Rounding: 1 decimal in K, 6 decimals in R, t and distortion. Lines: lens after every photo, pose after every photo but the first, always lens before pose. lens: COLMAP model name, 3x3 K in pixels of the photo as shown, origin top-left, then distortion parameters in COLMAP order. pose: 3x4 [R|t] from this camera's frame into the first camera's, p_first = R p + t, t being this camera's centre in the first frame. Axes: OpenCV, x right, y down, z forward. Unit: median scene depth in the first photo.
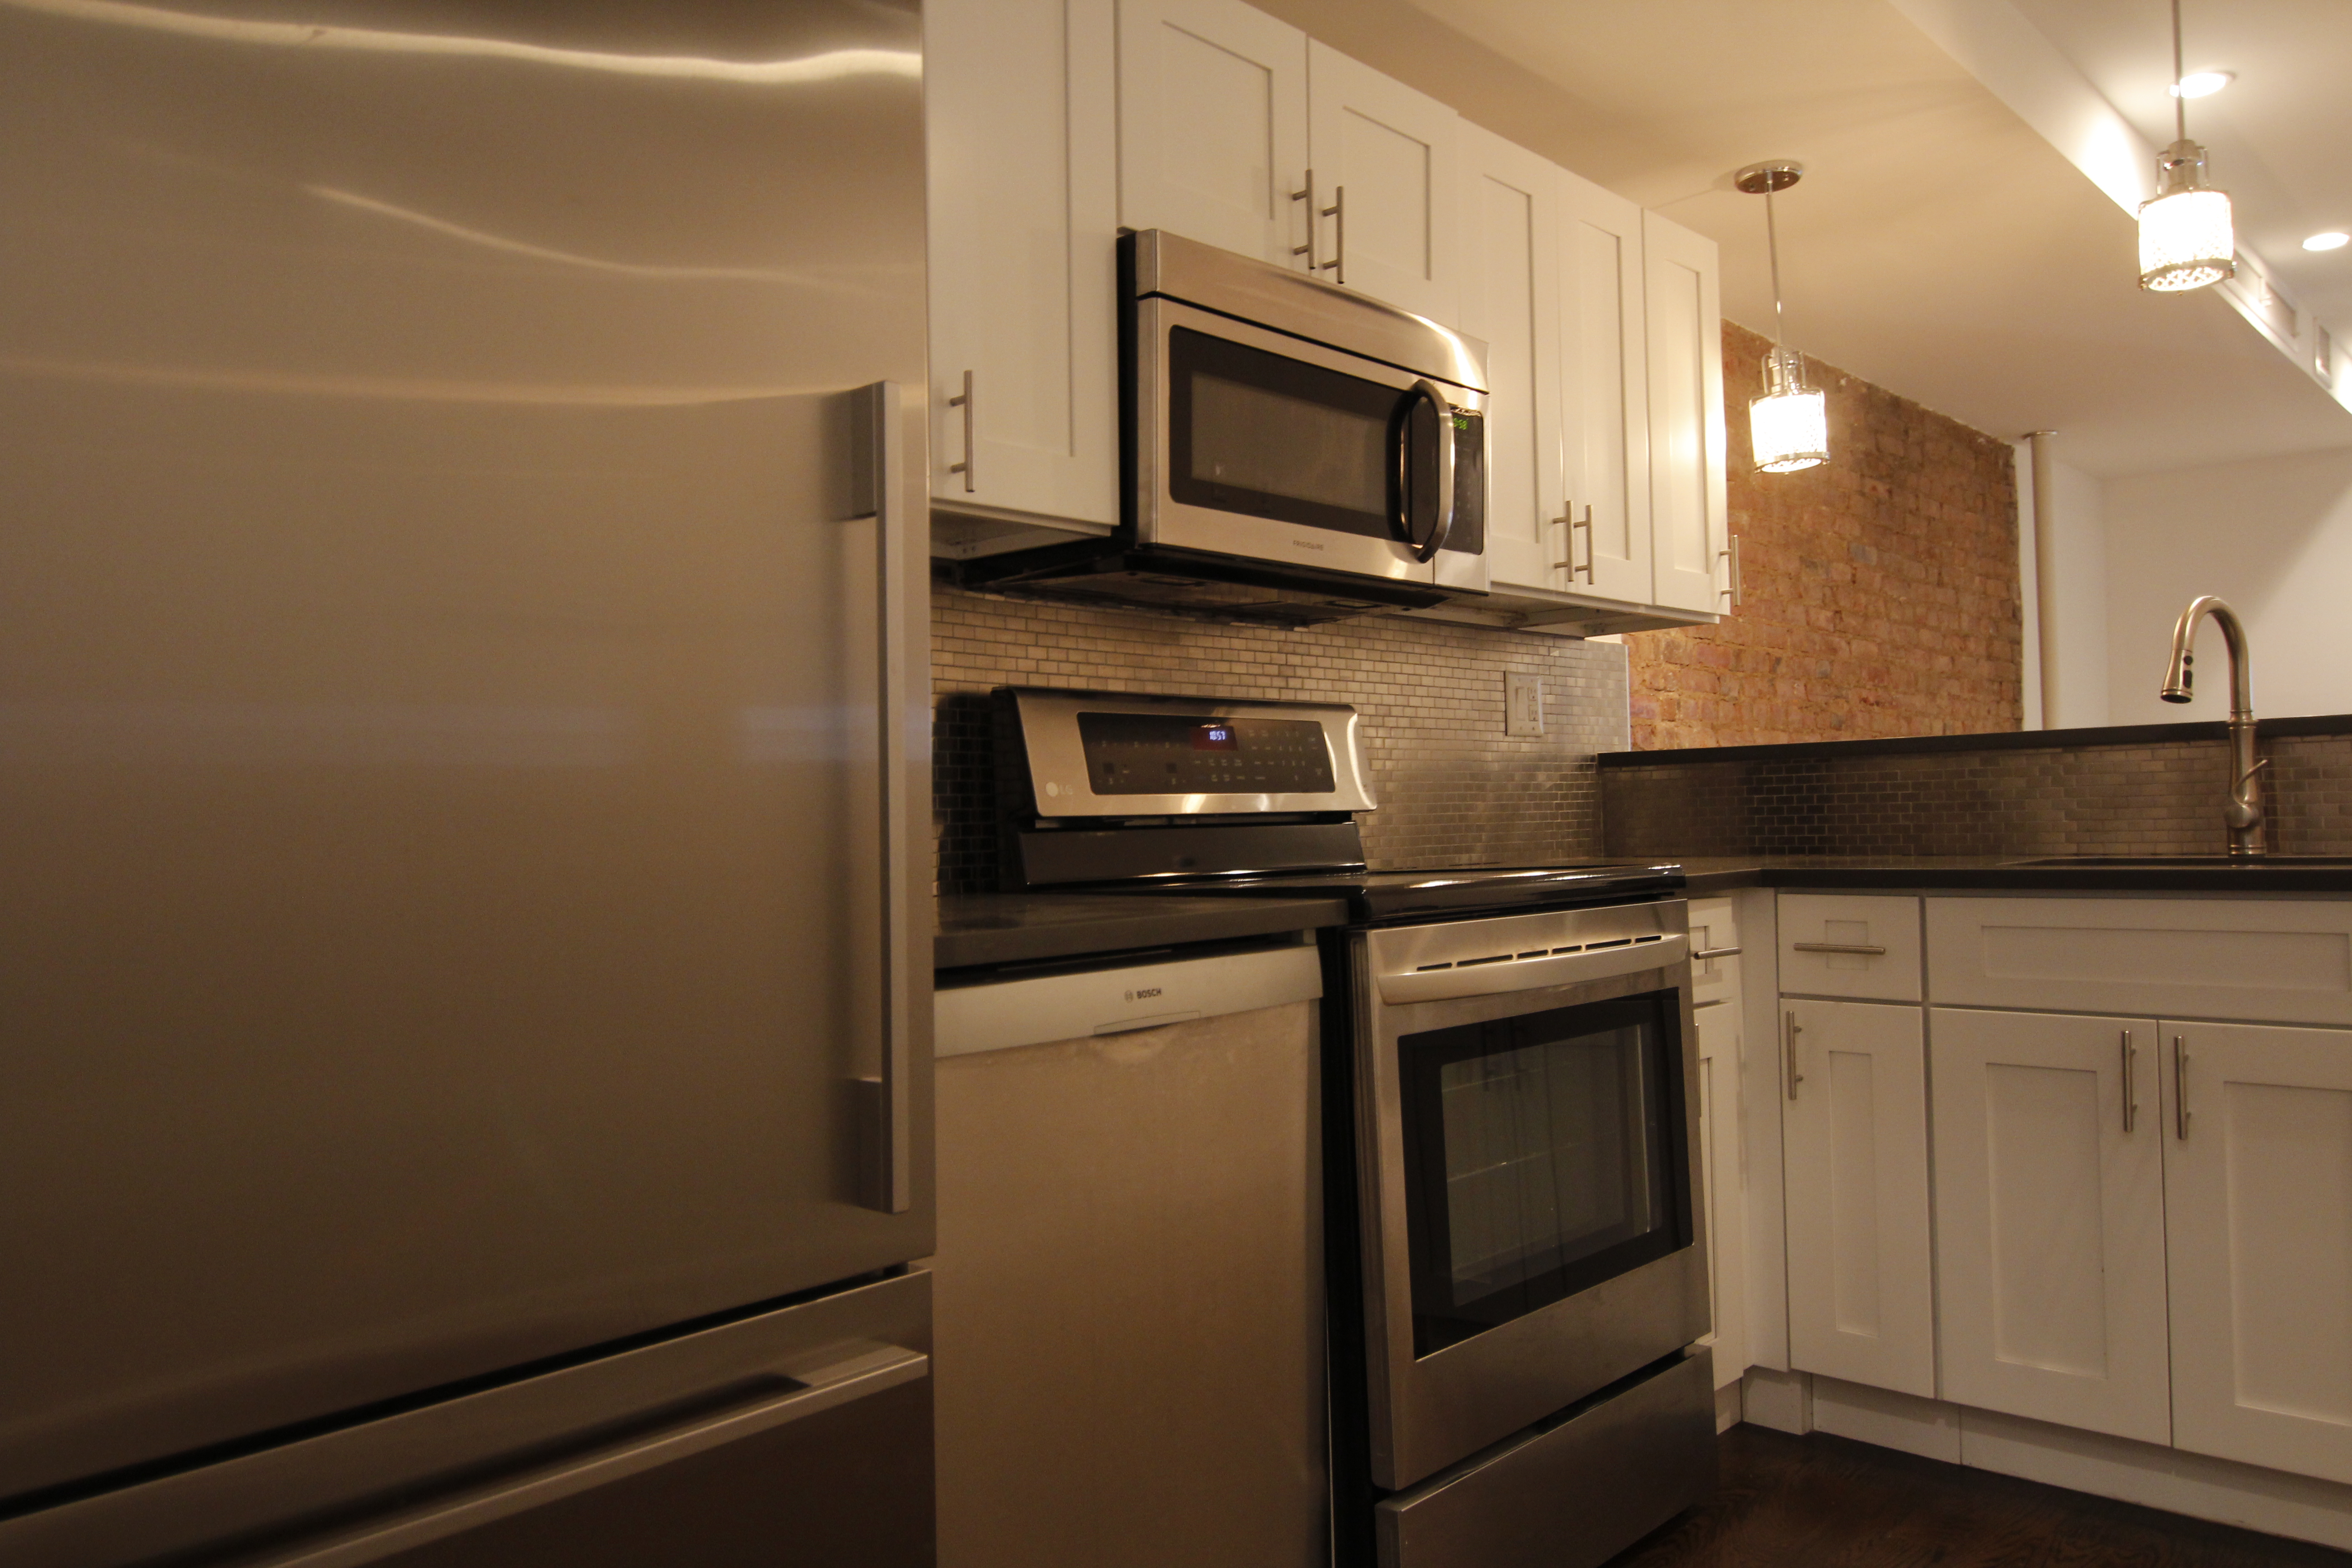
lens RADIAL K [[1682.6, 0, 1176.0], [0, 1682.6, 784.0], [0, 0, 1]] dist [0.029183, -0.046850]
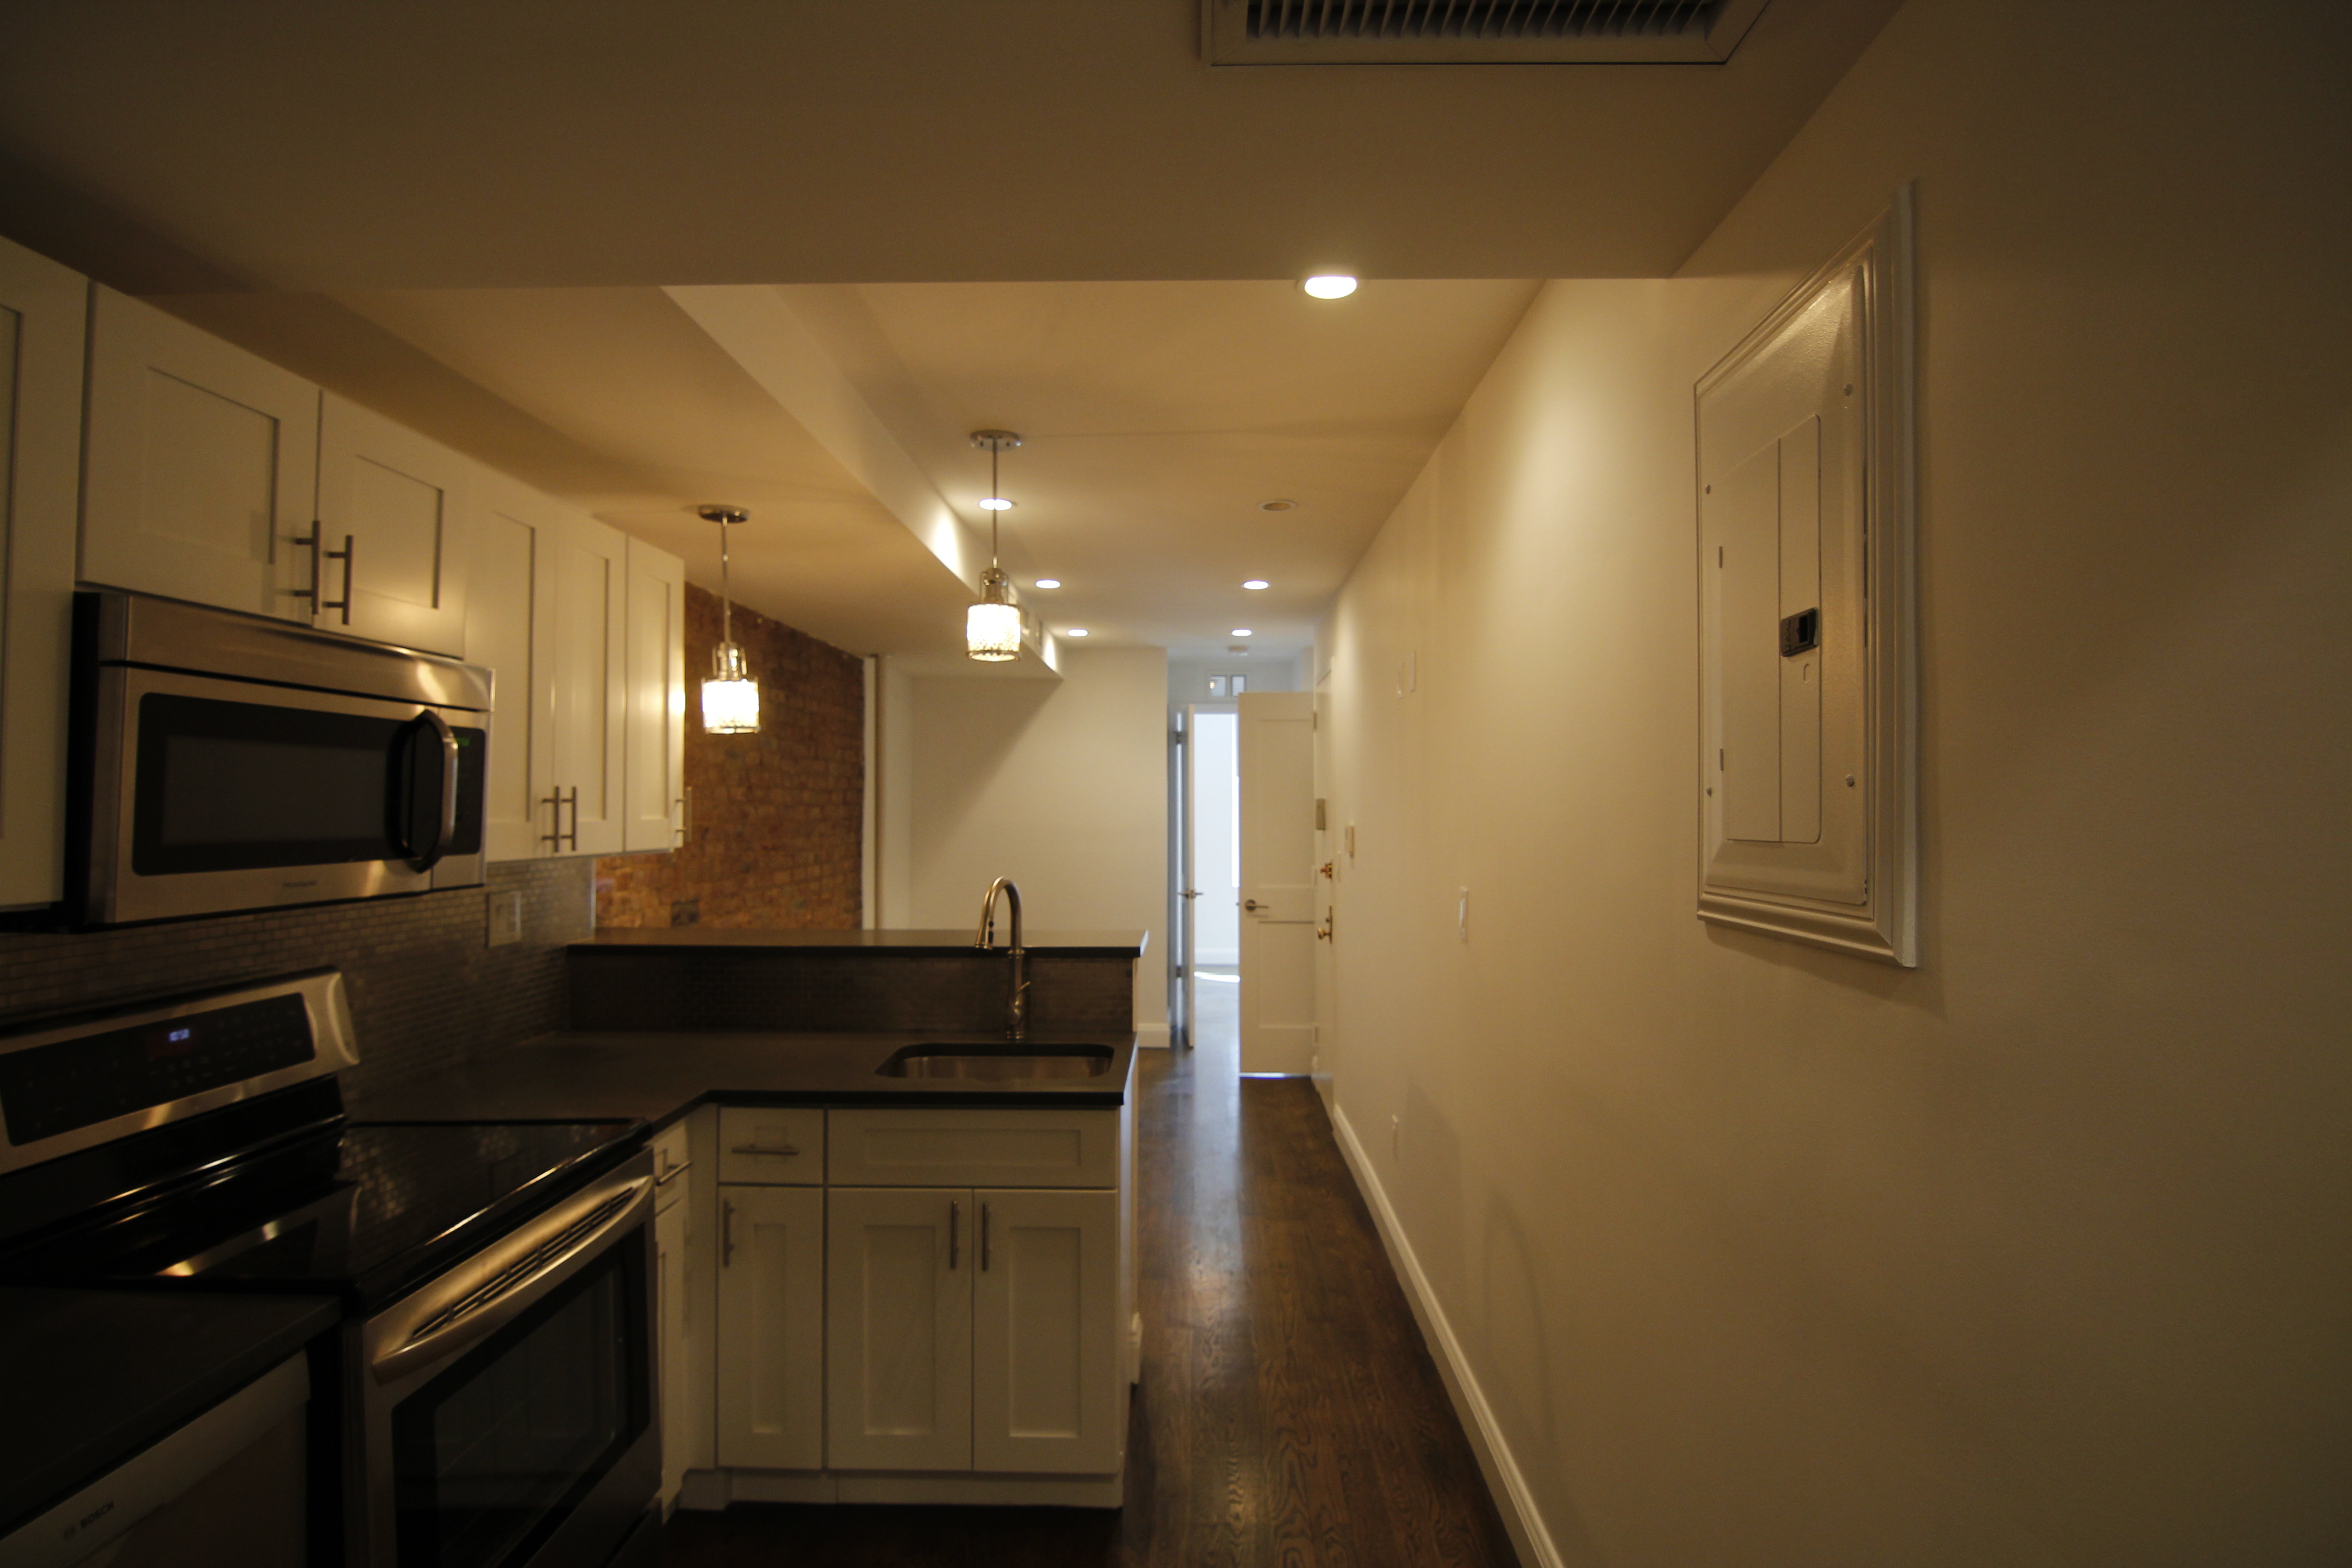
lens RADIAL K [[1195.2, 0, 1176.0], [0, 1195.2, 784.0], [0, 0, 1]] dist [-0.015561, -0.002941]
pose [[0.738084, 0.036069, 0.673744, -0.014622], [-0.033671, 0.999295, -0.016611, -0.173644], [-0.673868, -0.010426, 0.738778, 0.074819]]
